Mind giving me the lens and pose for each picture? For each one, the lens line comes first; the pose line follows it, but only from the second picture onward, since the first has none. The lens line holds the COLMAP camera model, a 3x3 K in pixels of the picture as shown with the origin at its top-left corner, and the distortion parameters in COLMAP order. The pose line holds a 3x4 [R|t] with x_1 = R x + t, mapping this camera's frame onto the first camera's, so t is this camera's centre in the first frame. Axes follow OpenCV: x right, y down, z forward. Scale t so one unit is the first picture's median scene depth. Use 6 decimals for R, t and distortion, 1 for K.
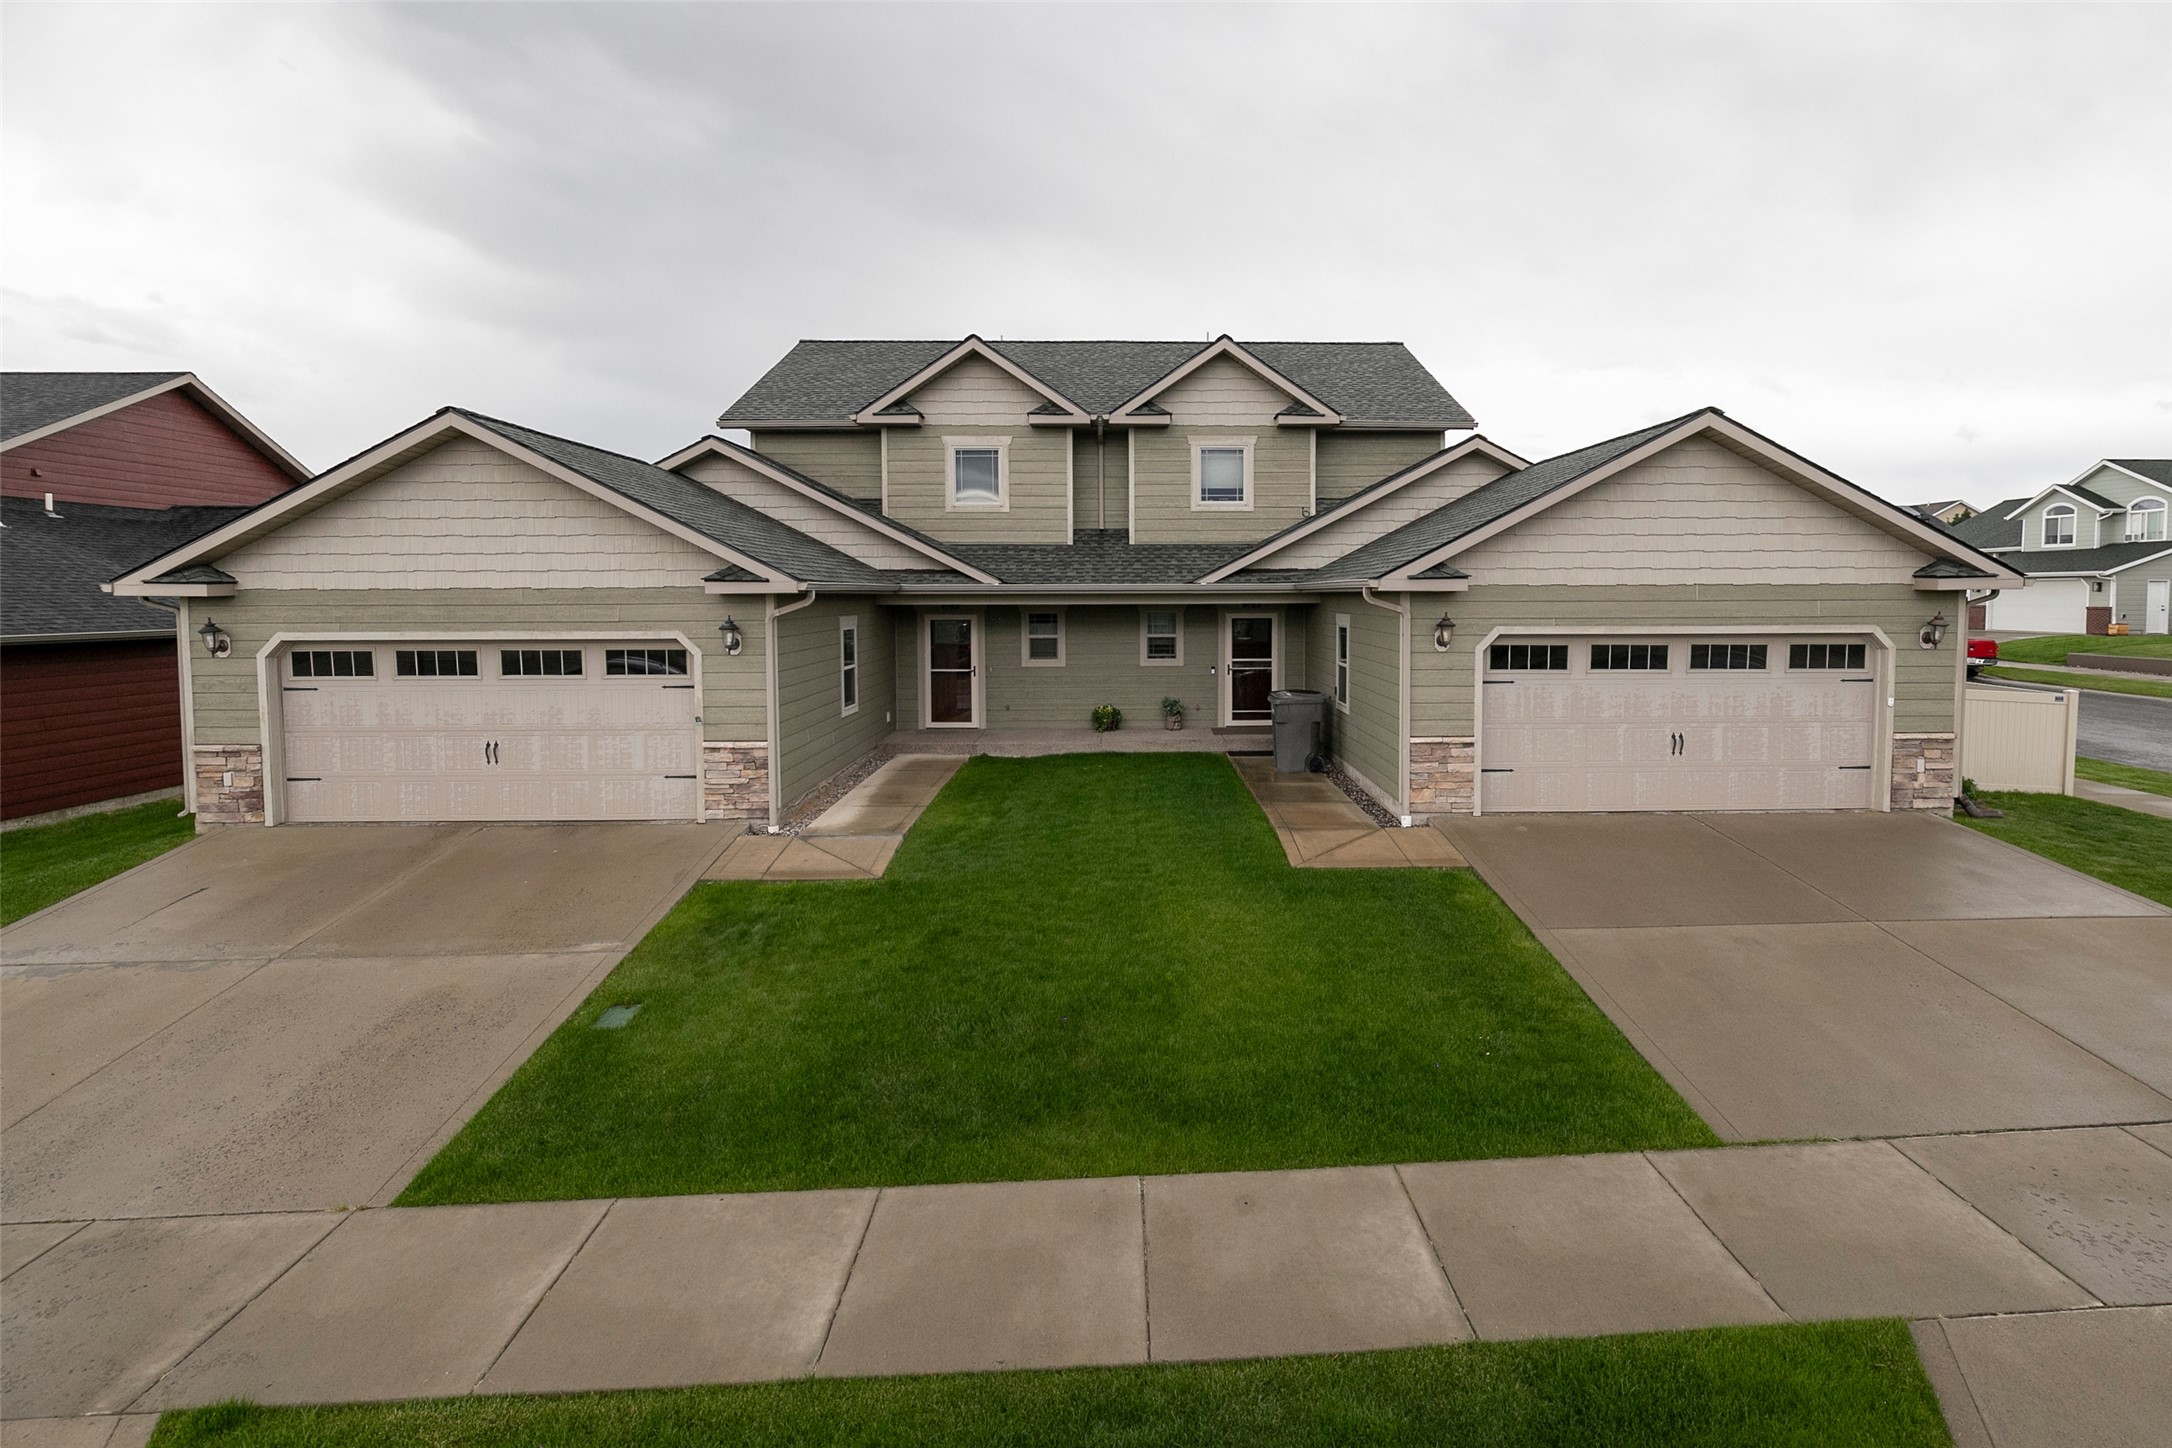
lens RADIAL K [[998.5, 0, 1098.5], [0, 998.5, 714.3], [0, 0, 1]] dist [-0.017550, 0.004982]
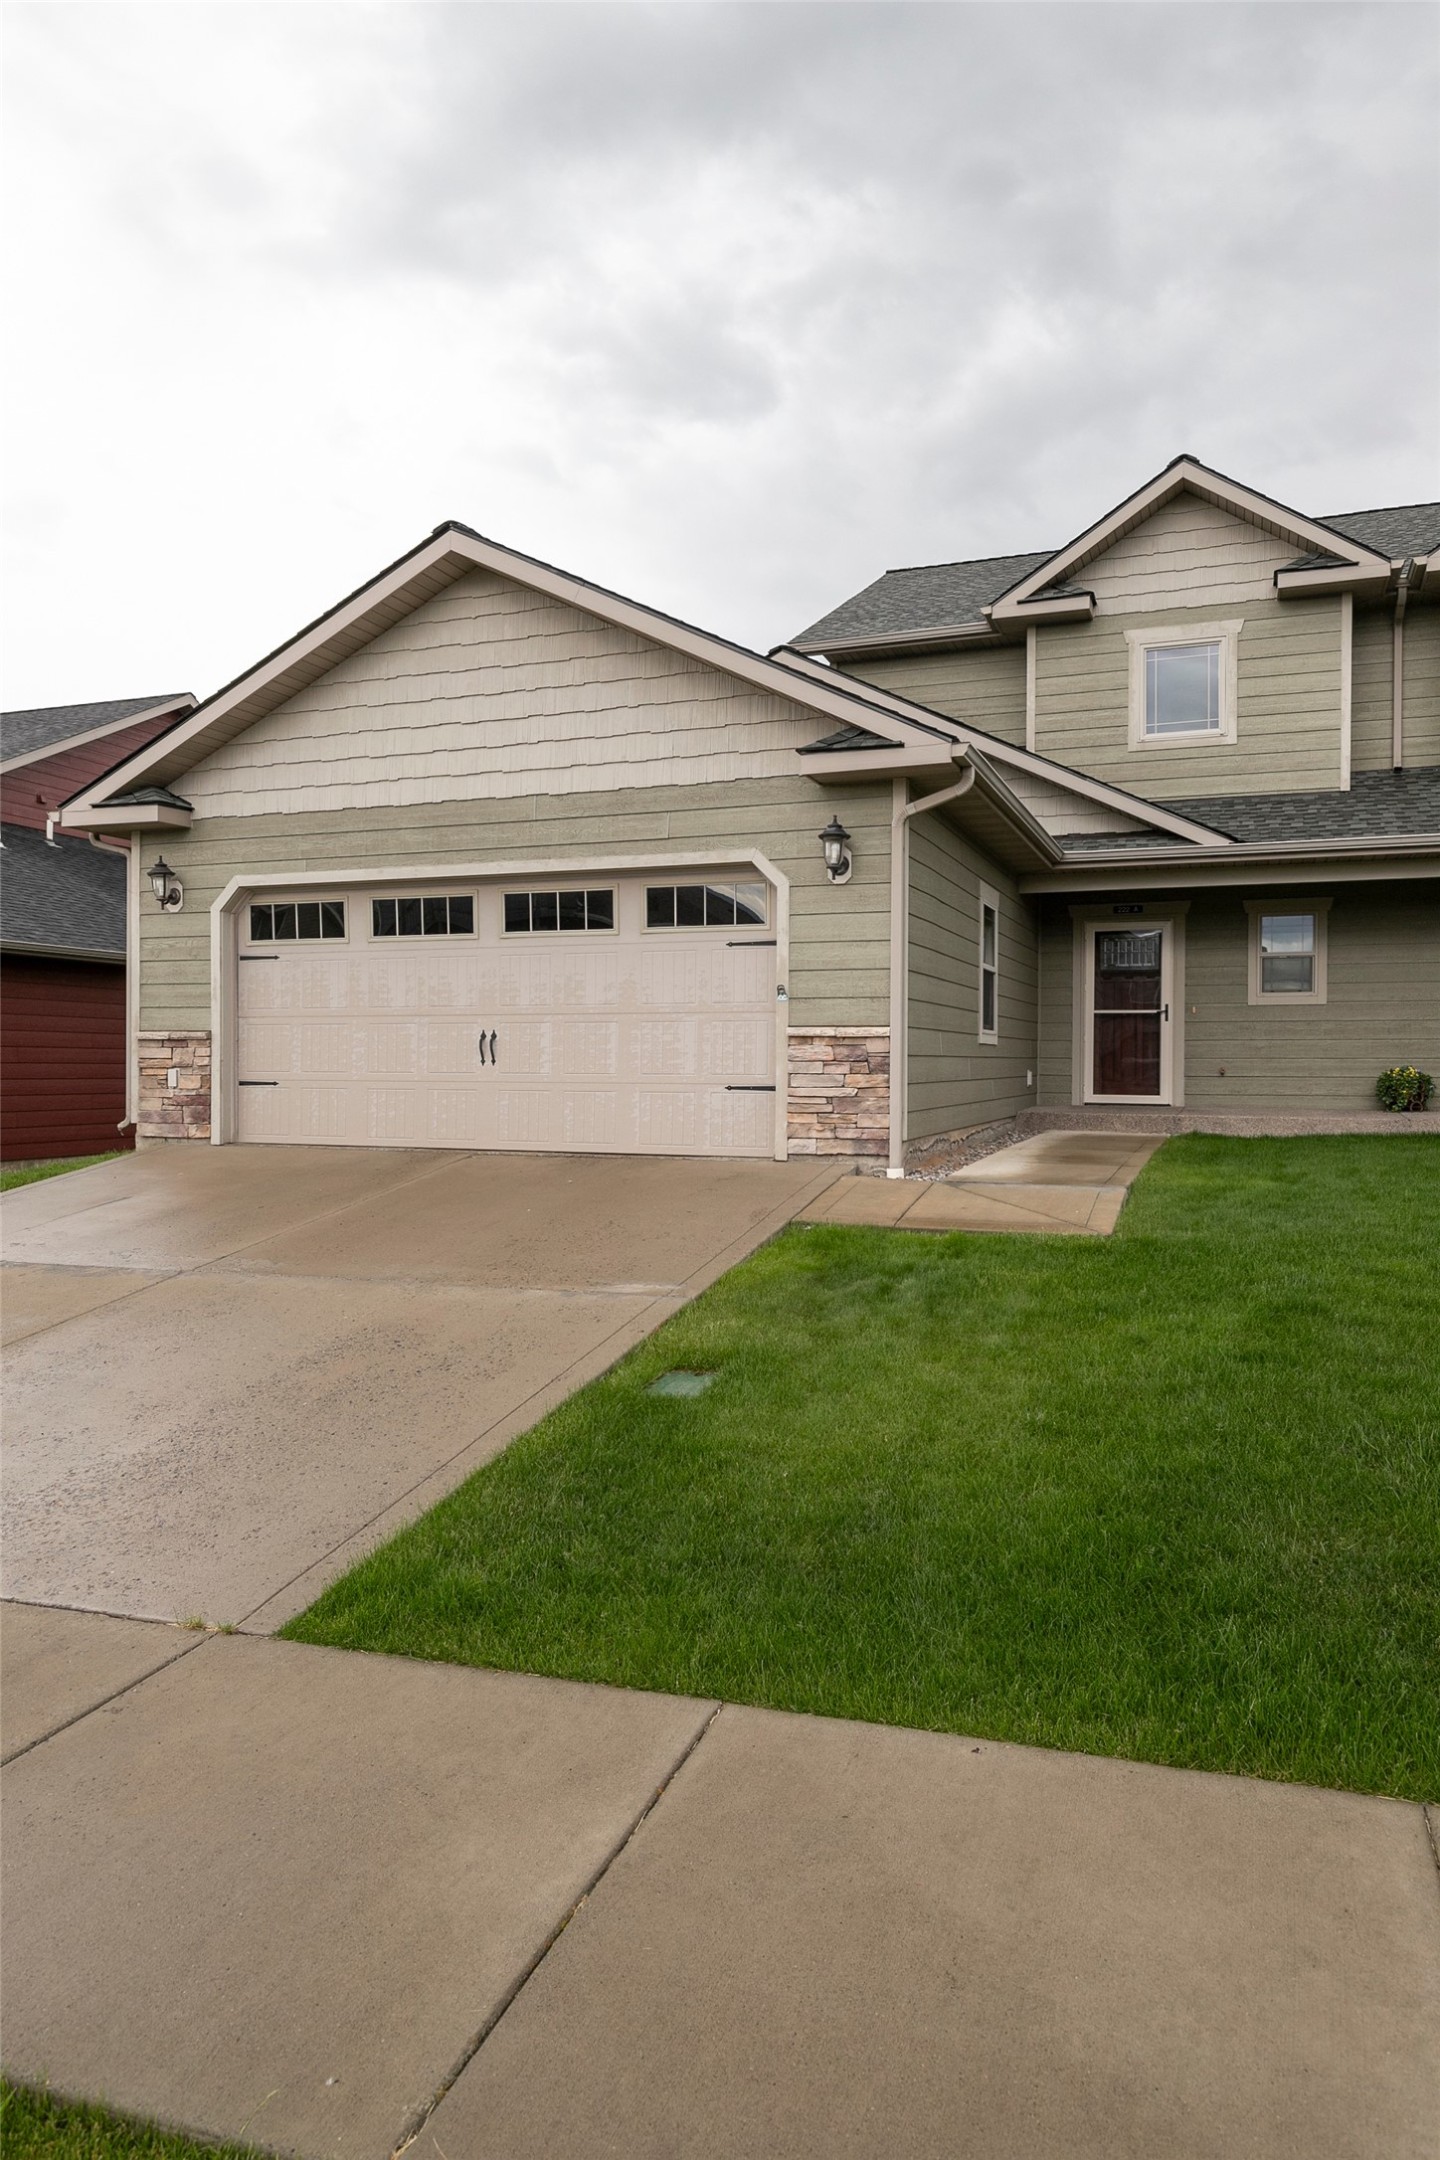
lens RADIAL K [[1444.7, 0, 710.6], [0, 1444.7, 1075.2], [0, 0, 1]] dist [0.000568, -0.002907]
pose [[0.923197, 0.010698, -0.384179, -0.099690], [-0.027930, 0.998837, -0.039303, 0.095559], [0.383312, 0.047015, 0.922422, 0.163149]]
